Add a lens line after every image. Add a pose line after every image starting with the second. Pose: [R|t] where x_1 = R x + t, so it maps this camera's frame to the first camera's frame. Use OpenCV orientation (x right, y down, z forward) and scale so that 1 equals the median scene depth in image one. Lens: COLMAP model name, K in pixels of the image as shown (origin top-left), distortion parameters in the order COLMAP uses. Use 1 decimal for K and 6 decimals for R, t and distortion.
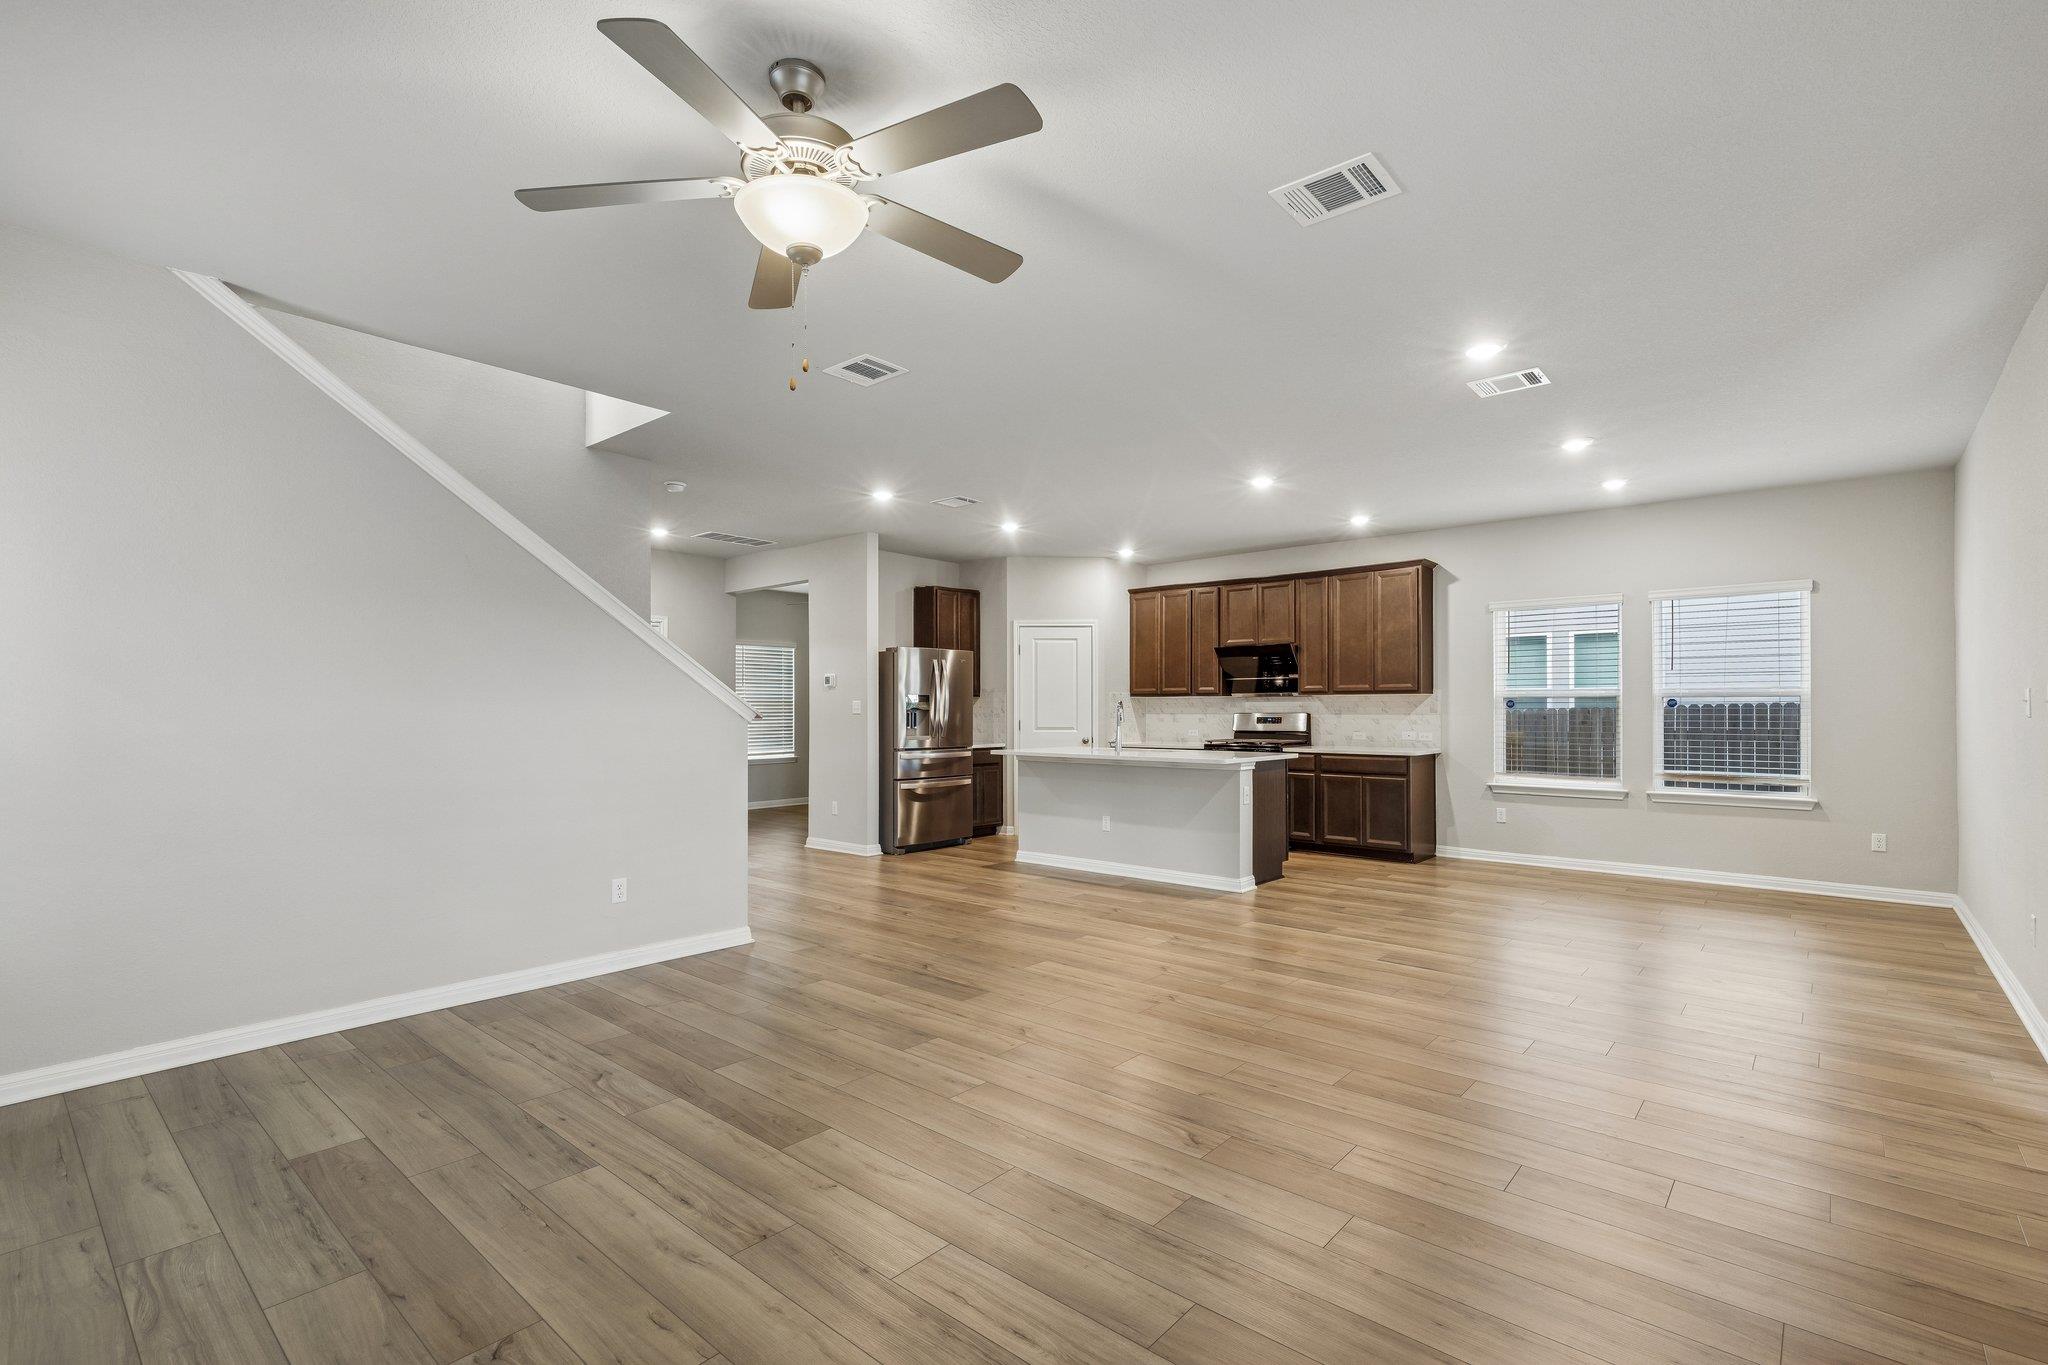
lens RADIAL K [[928.0, 0, 1029.2], [0, 928.0, 703.7], [0, 0, 1]] dist [0.009941, -0.000973]
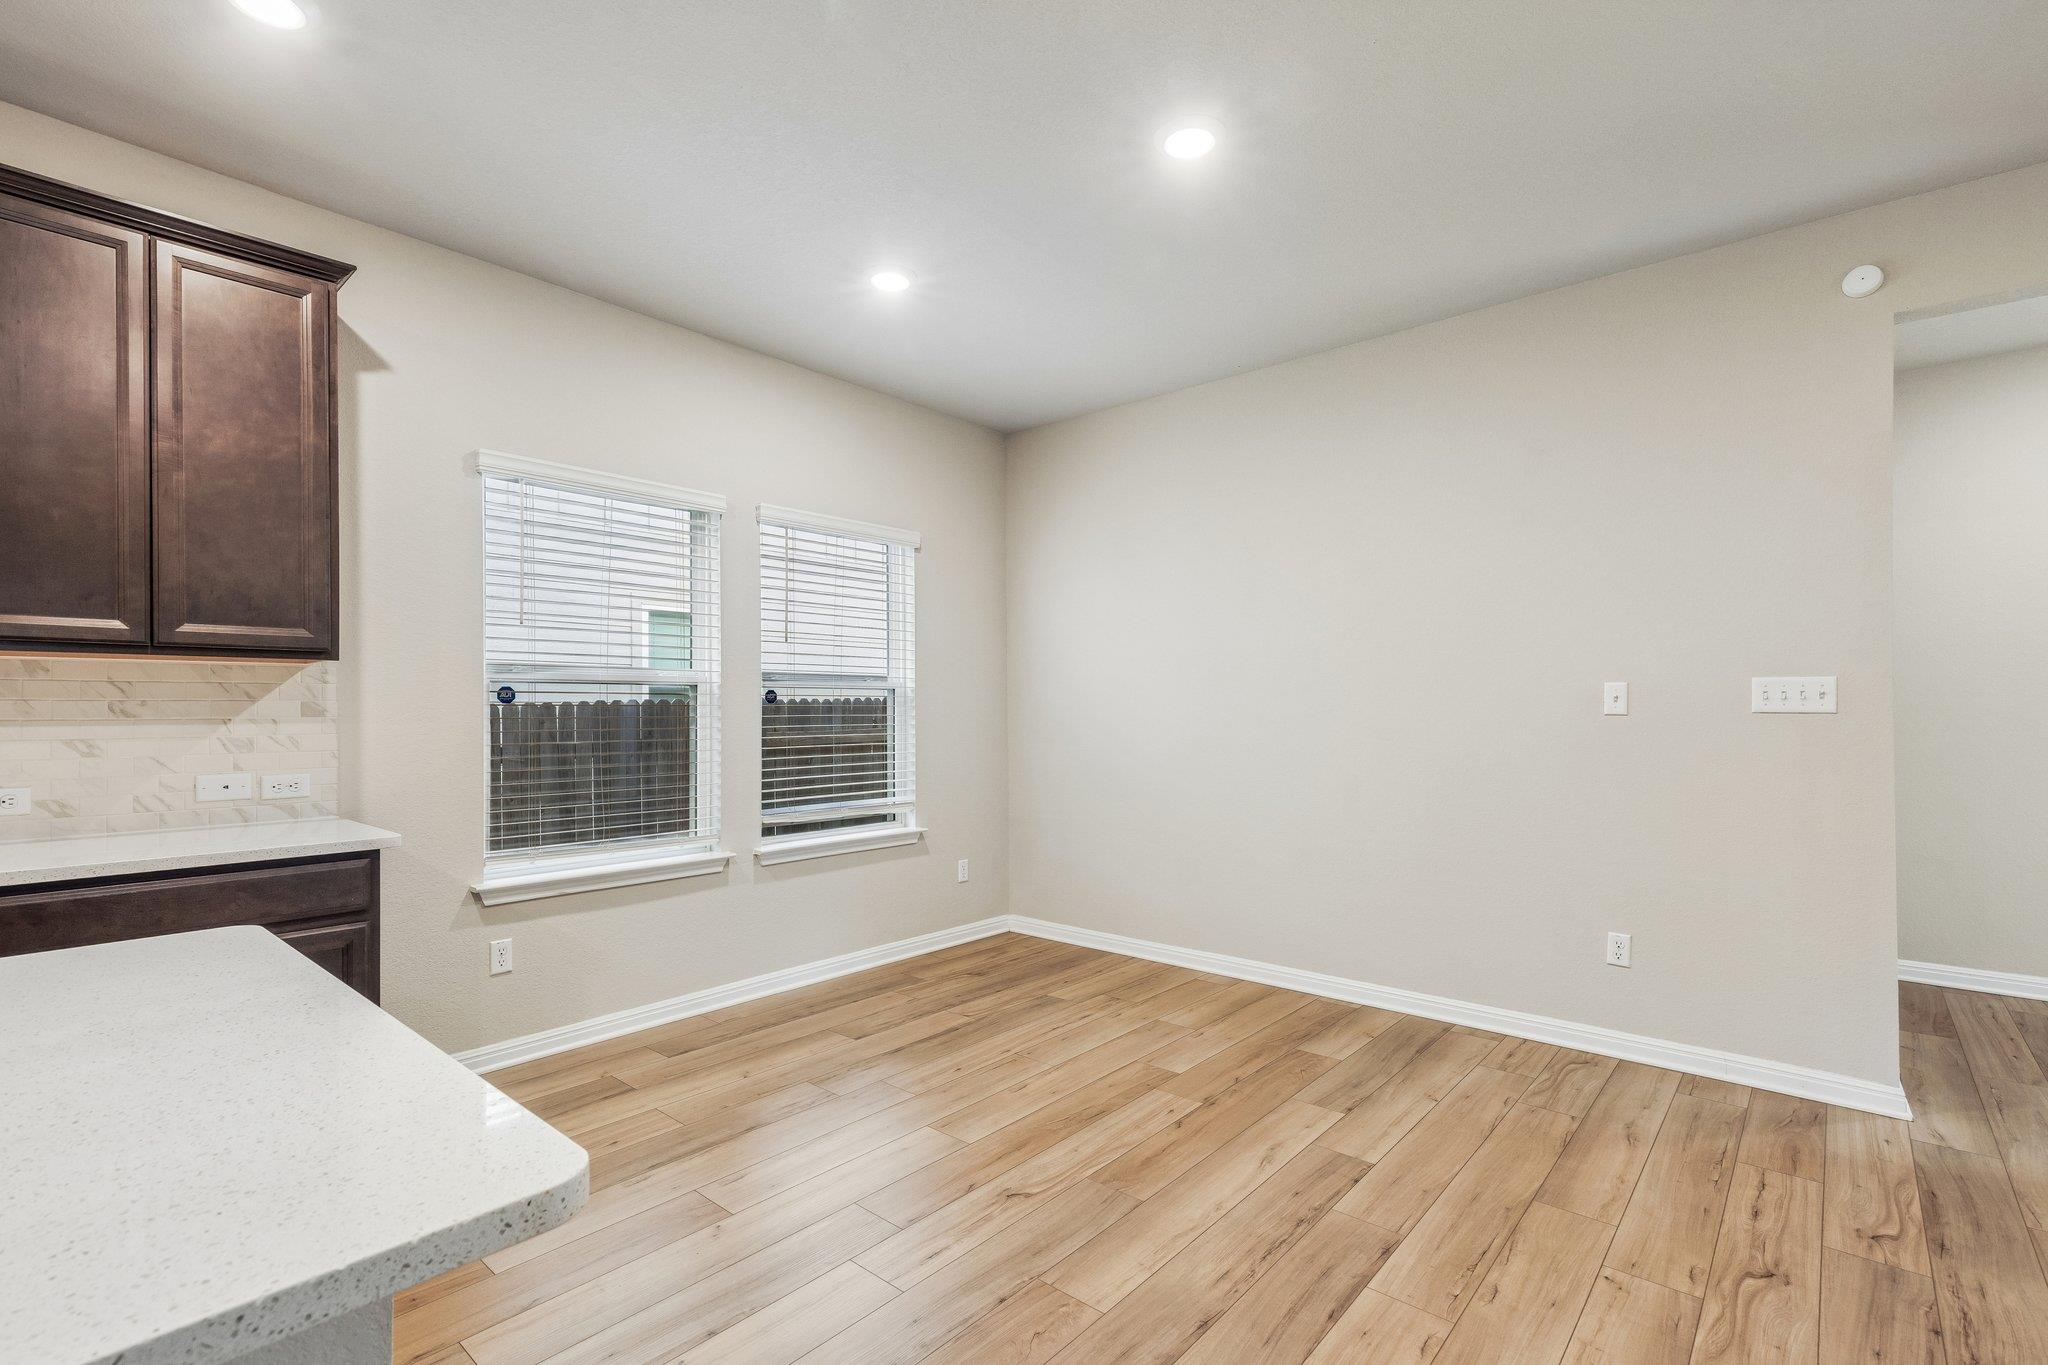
lens RADIAL K [[928.0, 0, 1029.2], [0, 928.0, 703.7], [0, 0, 1]] dist [0.009941, -0.000973]
pose [[-0.000937, 0.005166, 0.999986, 0.075911], [-0.004636, 0.999976, -0.005170, 0.005222], [-0.999989, -0.004641, -0.000913, 0.712737]]
